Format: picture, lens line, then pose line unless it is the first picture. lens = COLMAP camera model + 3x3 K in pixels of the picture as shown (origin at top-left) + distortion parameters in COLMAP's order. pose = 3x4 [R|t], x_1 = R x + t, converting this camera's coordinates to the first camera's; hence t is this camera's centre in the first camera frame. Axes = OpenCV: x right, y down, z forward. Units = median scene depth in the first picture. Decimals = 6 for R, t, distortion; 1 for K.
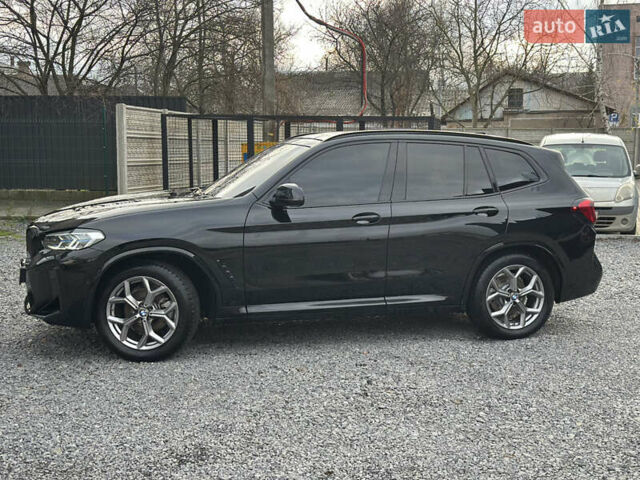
lens RADIAL K [[875.0, 0, 320.0], [0, 875.0, 240.0], [0, 0, 1]] dist [0.206450, -0.460853]
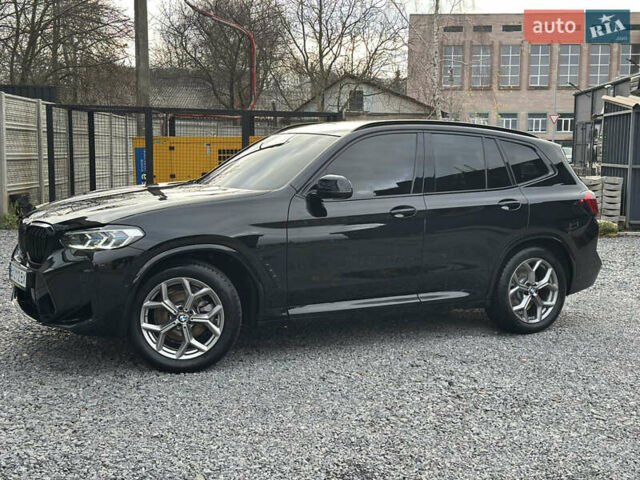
lens RADIAL K [[875.0, 0, 320.0], [0, 875.0, 240.0], [0, 0, 1]] dist [0.206450, -0.460853]
pose [[0.976330, -0.014009, 0.215833, -0.254378], [0.014214, 0.999899, 0.000602, 0.004364], [-0.215819, 0.002480, 0.976430, 0.093629]]
